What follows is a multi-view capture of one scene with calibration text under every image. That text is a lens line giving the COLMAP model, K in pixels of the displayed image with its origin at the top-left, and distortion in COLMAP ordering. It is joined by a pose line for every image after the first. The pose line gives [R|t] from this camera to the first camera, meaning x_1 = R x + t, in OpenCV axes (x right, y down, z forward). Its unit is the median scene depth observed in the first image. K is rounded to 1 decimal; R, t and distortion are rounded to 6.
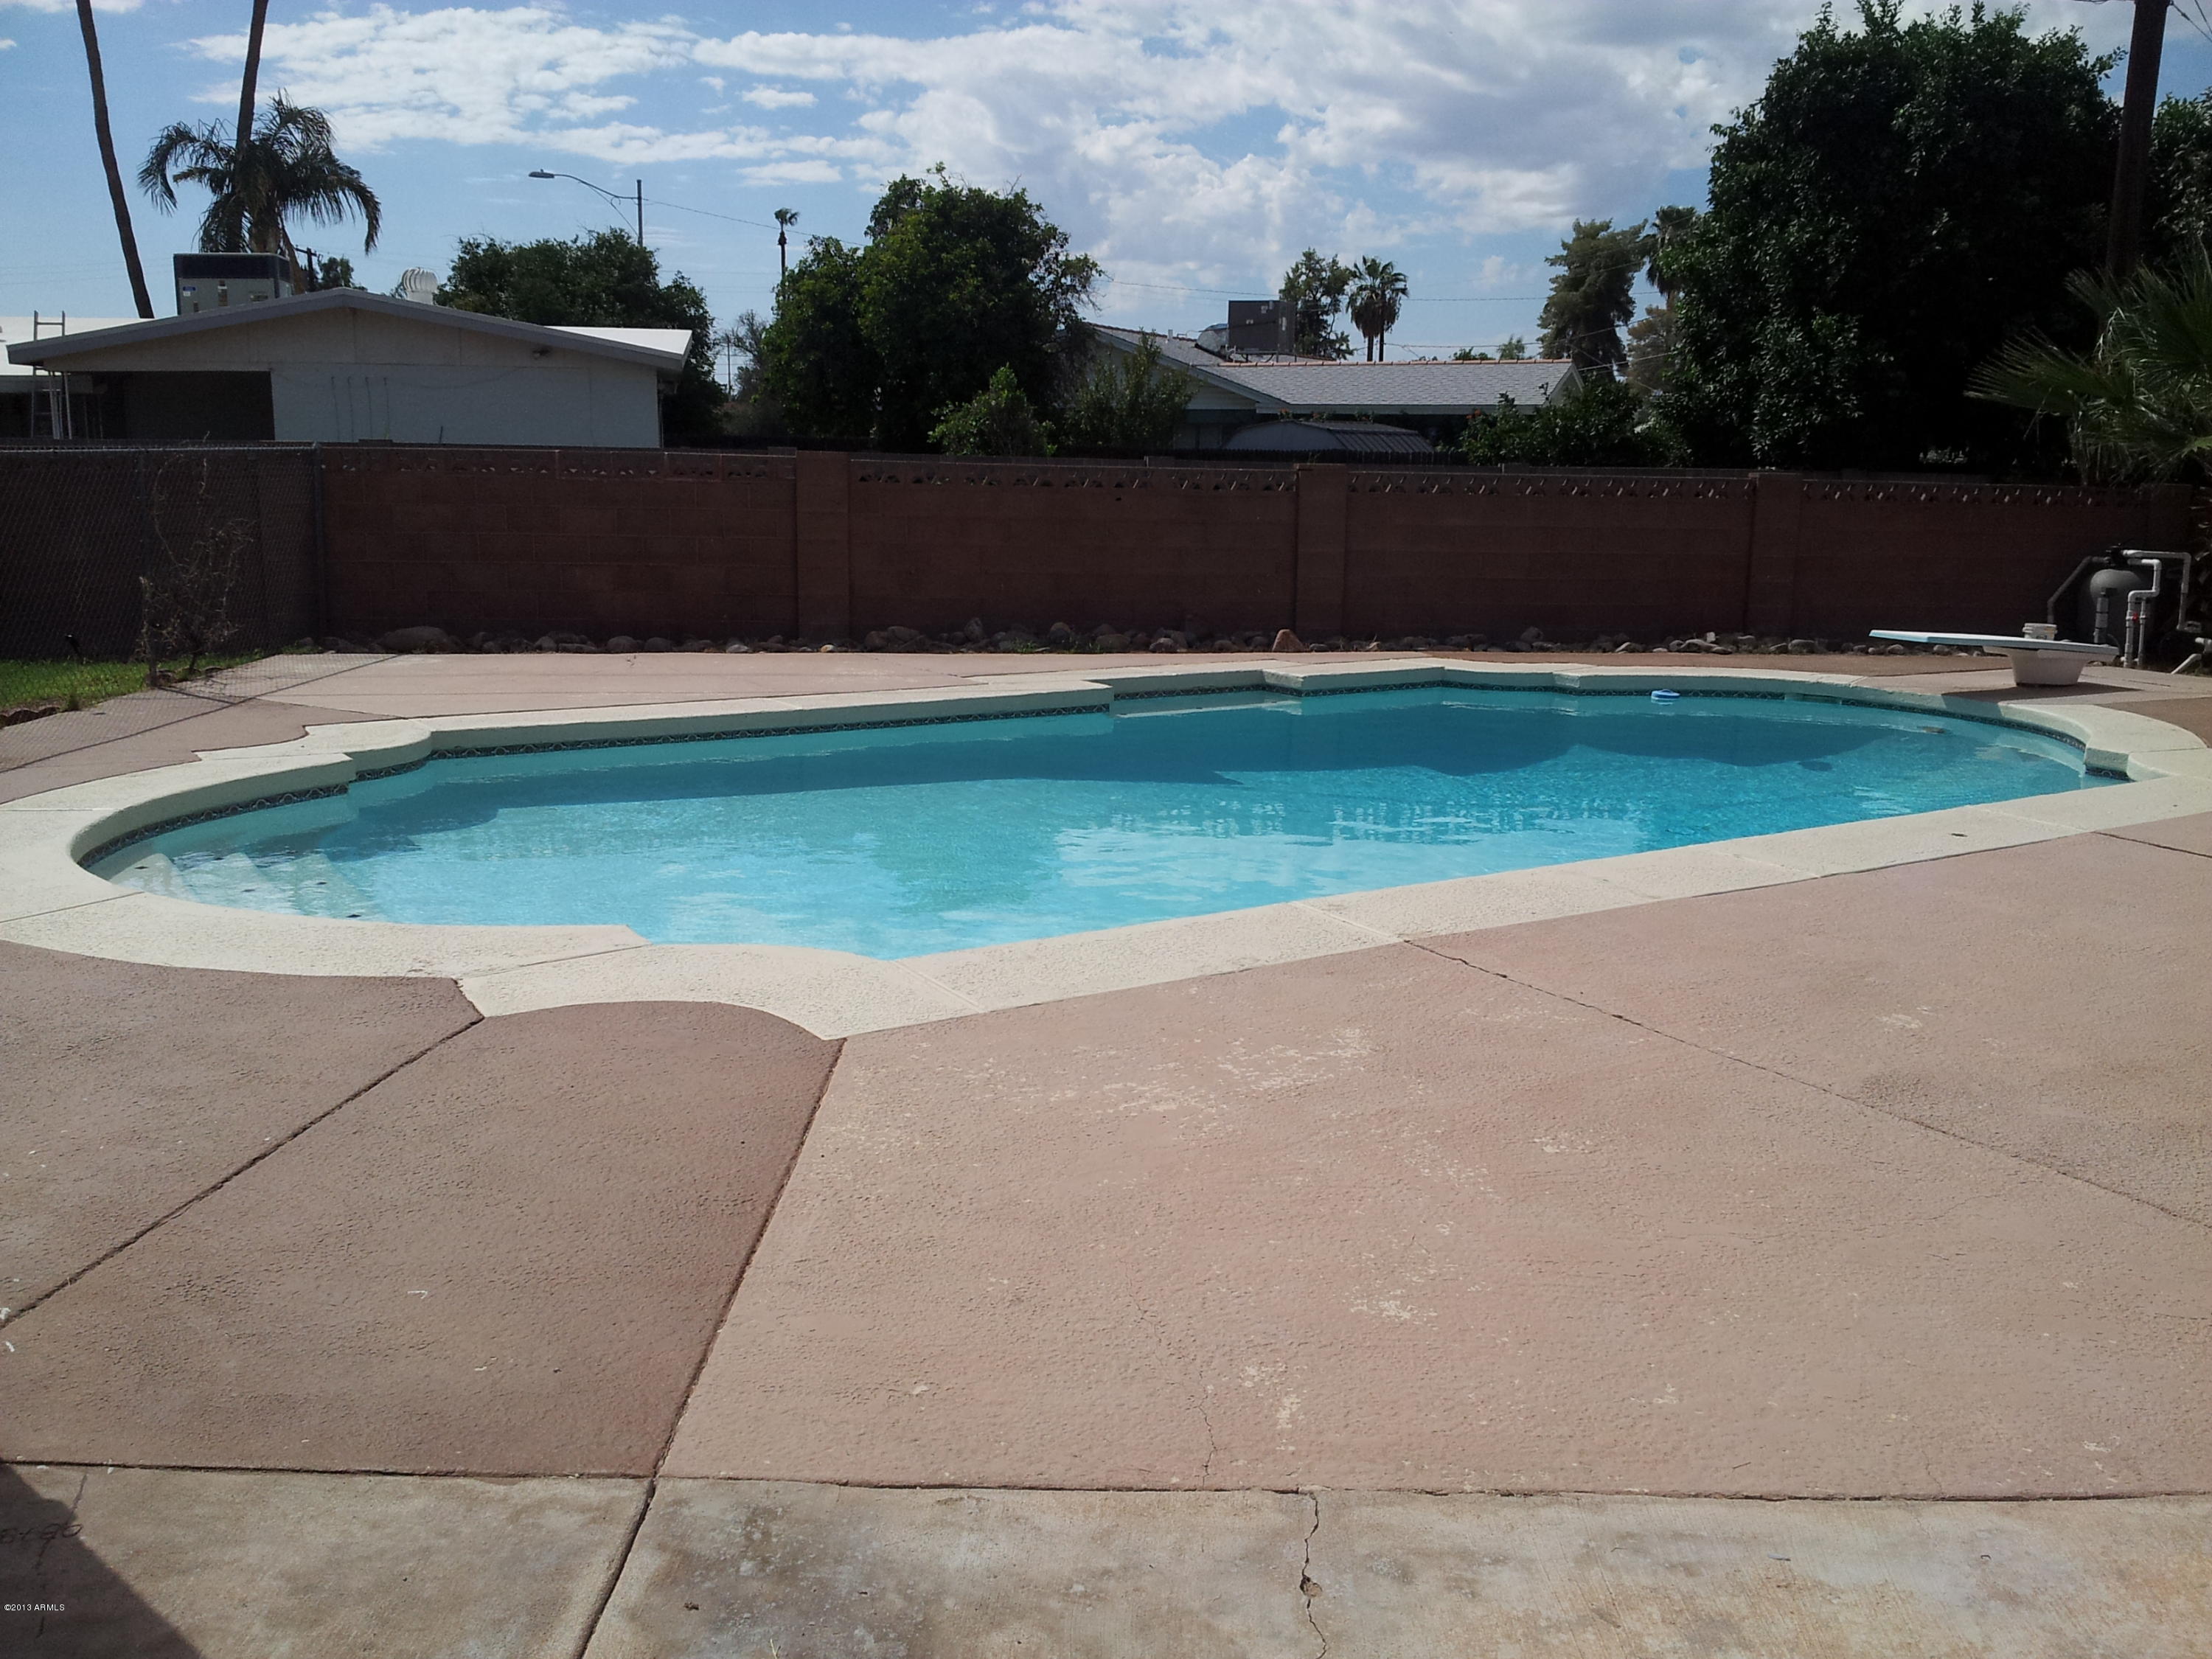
lens RADIAL K [[1999.1, 0, 1106.0], [0, 1999.1, 829.5], [0, 0, 1]] dist [0.086673, -0.259165]
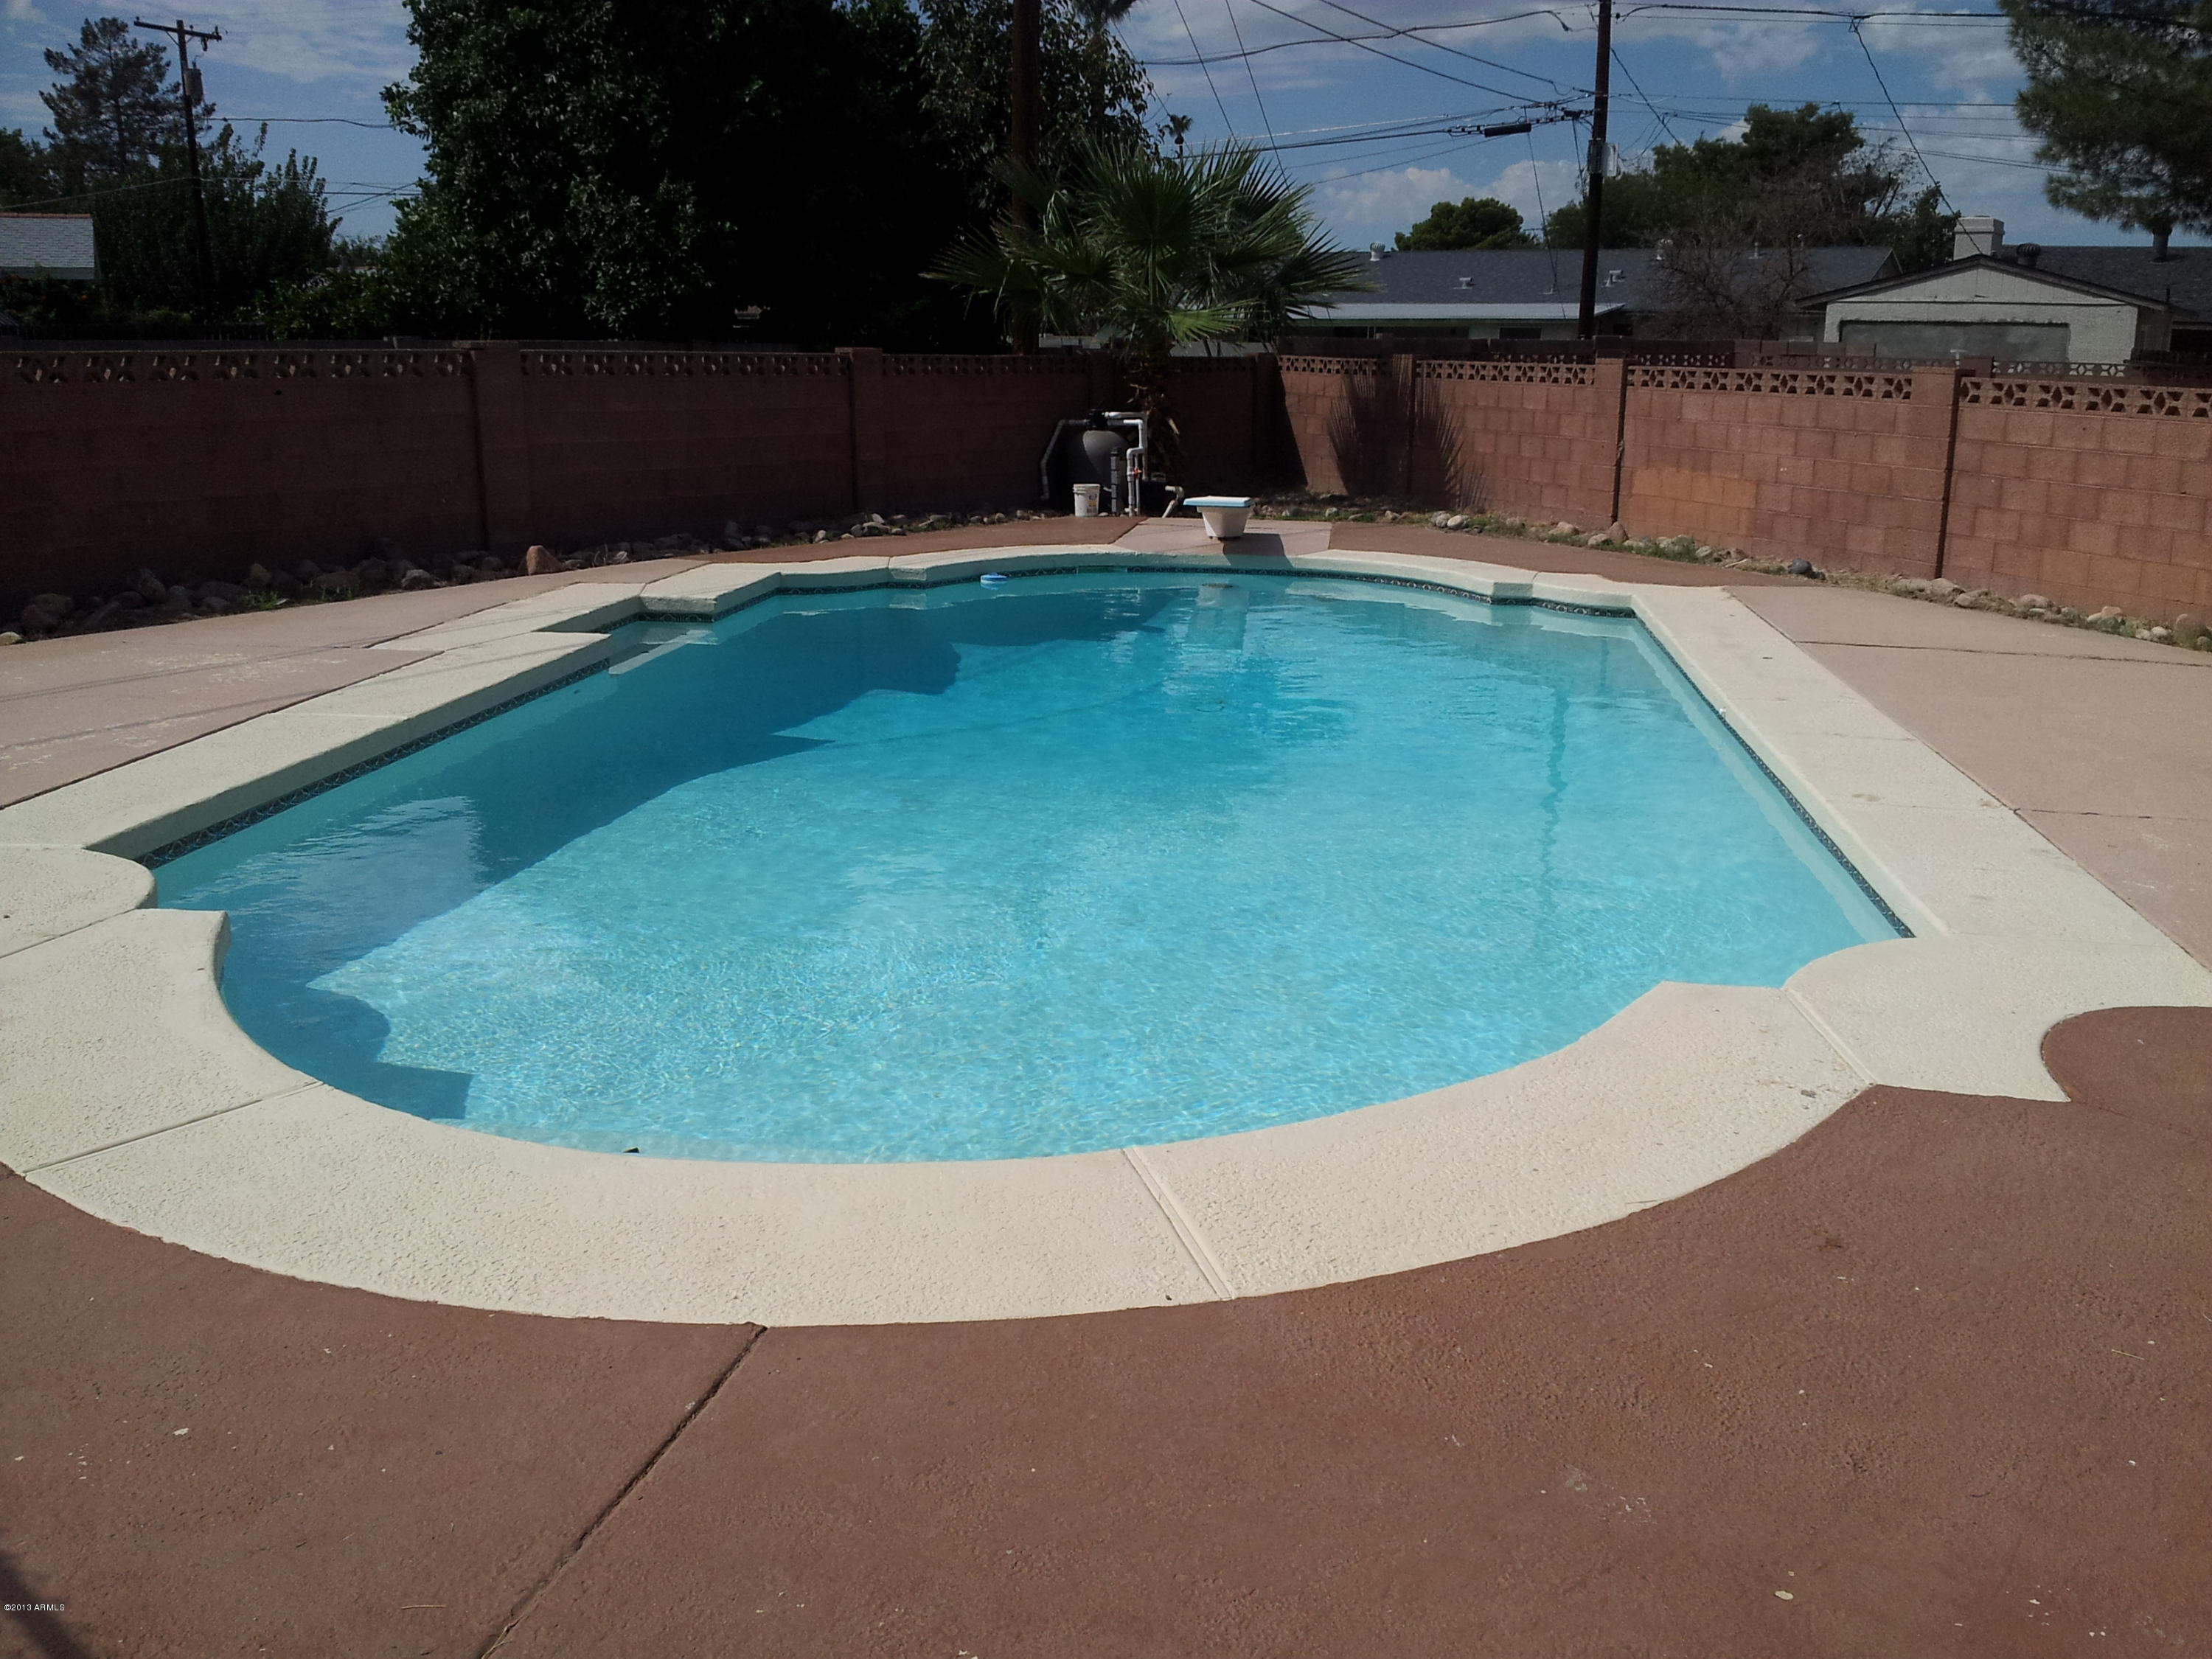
lens RADIAL K [[1999.1, 0, 1106.0], [0, 1999.1, 829.5], [0, 0, 1]] dist [0.086673, -0.259165]
pose [[0.644716, -0.189930, 0.740451, -0.419177], [0.143856, 0.981480, 0.126499, -0.061565], [-0.750764, 0.024963, 0.660099, 0.315567]]
